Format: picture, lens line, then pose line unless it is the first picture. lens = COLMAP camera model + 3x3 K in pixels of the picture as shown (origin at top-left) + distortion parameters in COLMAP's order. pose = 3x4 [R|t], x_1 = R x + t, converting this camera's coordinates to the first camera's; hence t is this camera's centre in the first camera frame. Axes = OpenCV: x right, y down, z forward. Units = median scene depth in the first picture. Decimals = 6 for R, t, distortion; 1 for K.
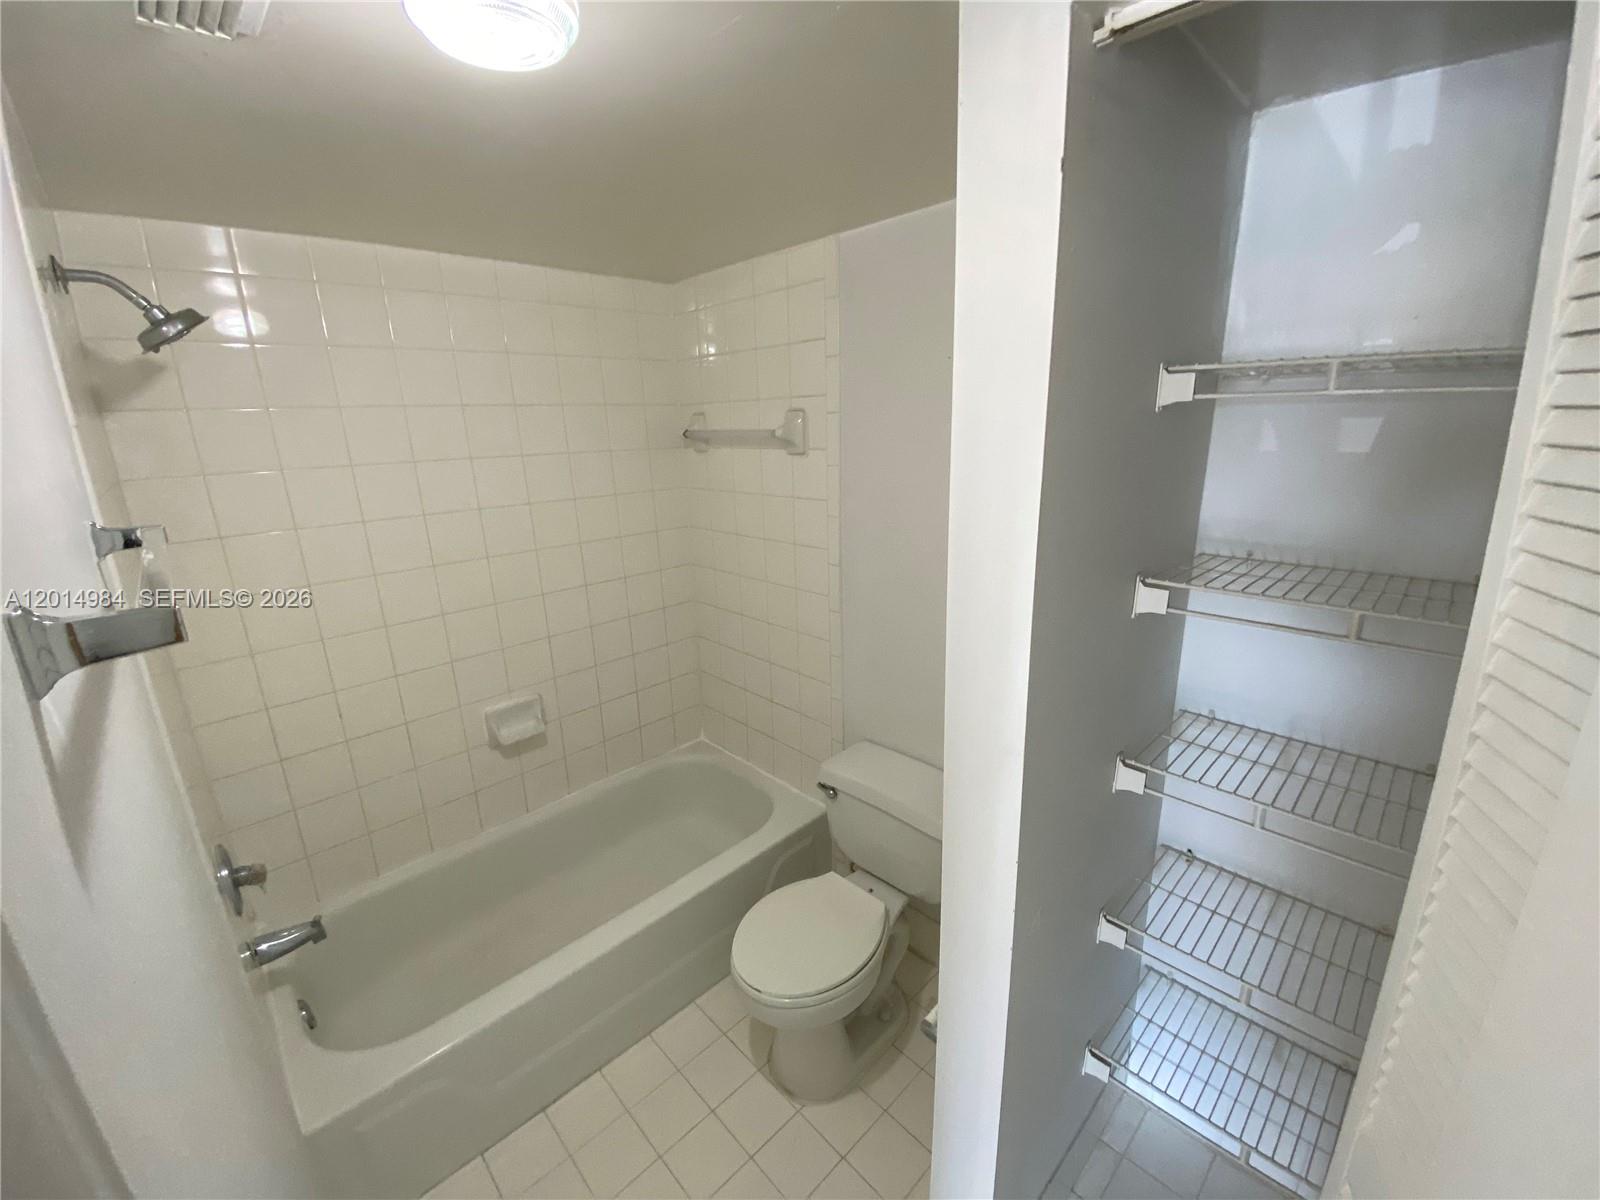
lens RADIAL K [[645.6, 0, 810.3], [0, 645.6, 599.0], [0, 0, 1]] dist [0.007605, -0.014928]
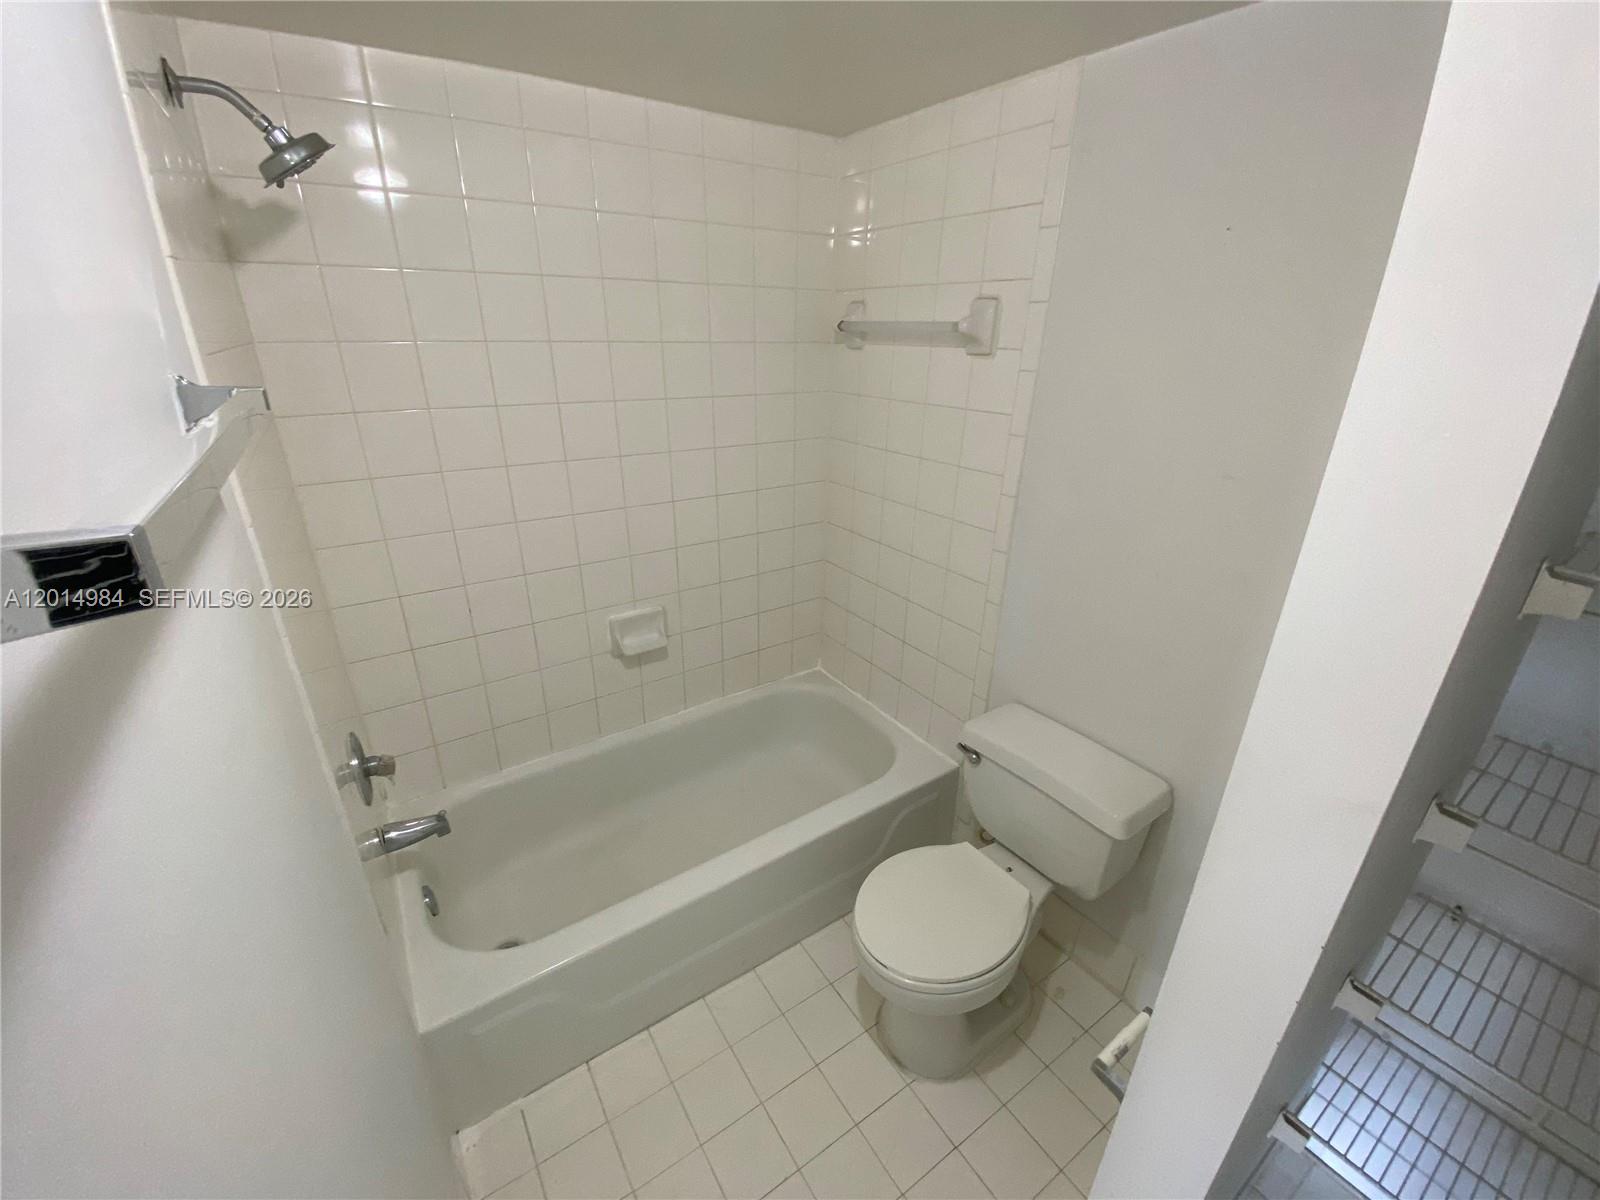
lens RADIAL K [[645.6, 0, 805.9], [0, 645.6, 596.5], [0, 0, 1]] dist [0.007605, -0.014928]
pose [[0.983669, 0.106713, -0.144938, -0.098141], [-0.087781, 0.987452, 0.131274, -0.010438], [0.157128, -0.116407, 0.980694, 0.138430]]
